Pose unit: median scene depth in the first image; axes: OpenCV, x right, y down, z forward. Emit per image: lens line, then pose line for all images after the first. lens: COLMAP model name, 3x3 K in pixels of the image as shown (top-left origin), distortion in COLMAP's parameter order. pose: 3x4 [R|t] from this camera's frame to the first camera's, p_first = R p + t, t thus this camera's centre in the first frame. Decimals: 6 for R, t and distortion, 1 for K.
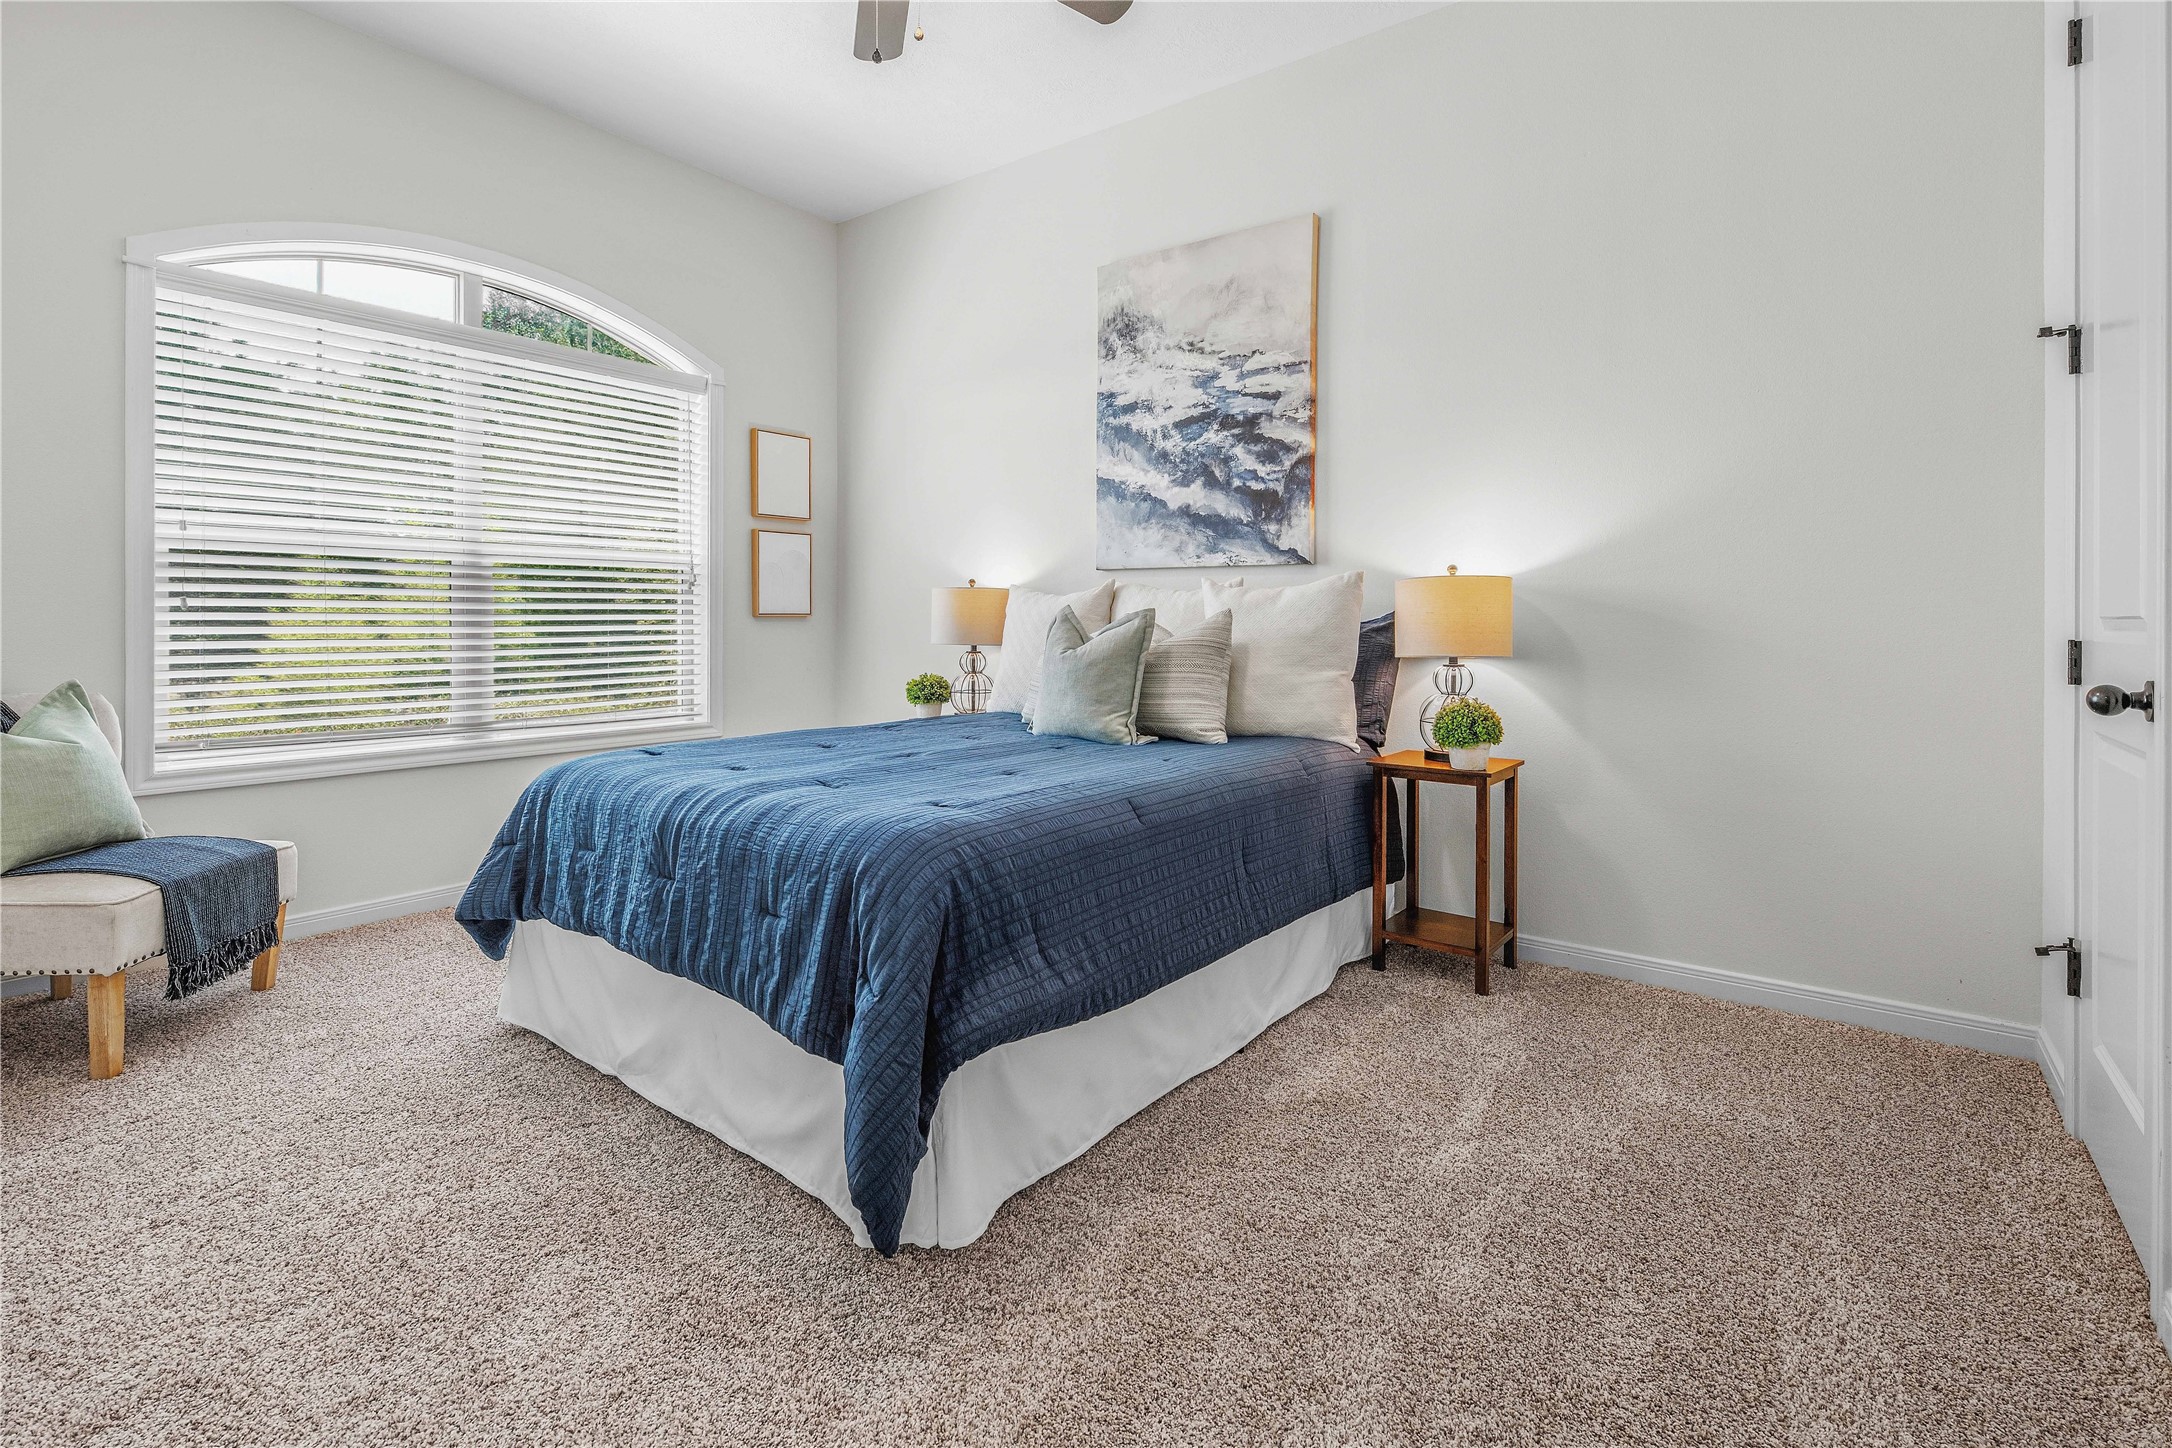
lens RADIAL K [[985.8, 0, 1080.3], [0, 985.8, 627.6], [0, 0, 1]] dist [-0.000055, -0.001161]
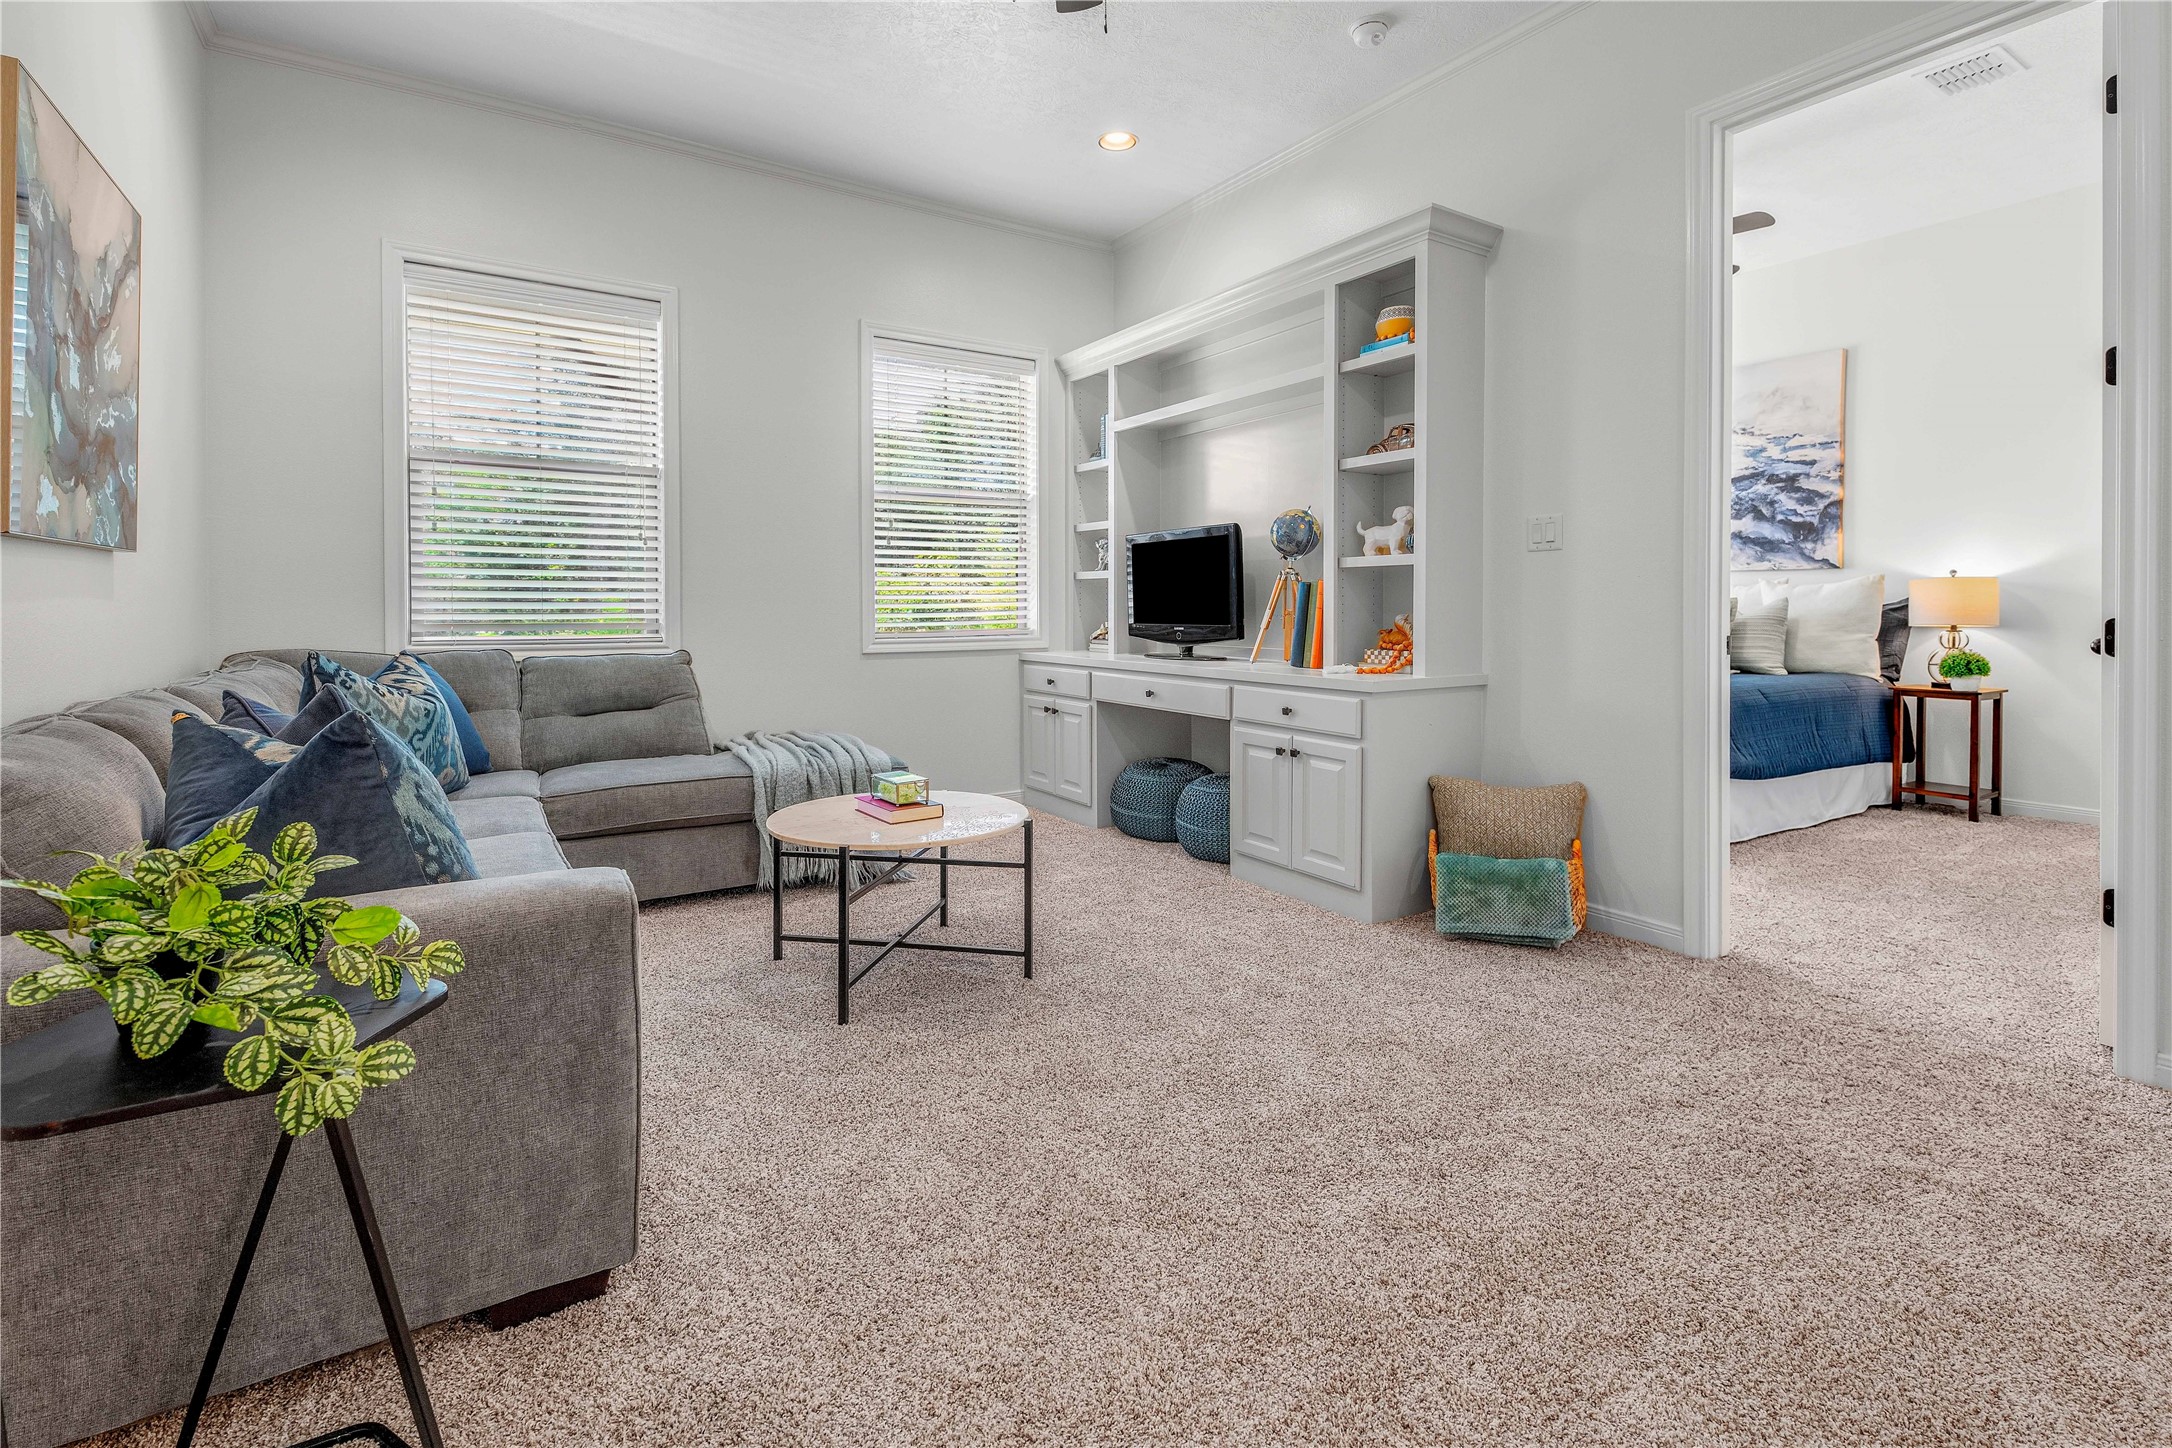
lens RADIAL K [[985.8, 0, 1045.5], [0, 985.8, 618.2], [0, 0, 1]] dist [-0.000055, -0.001161]
pose [[0.930180, 0.000767, -0.367102, -0.409321], [0.002109, 0.999970, 0.007435, 0.001371], [0.367097, -0.007690, 0.930151, -1.037818]]
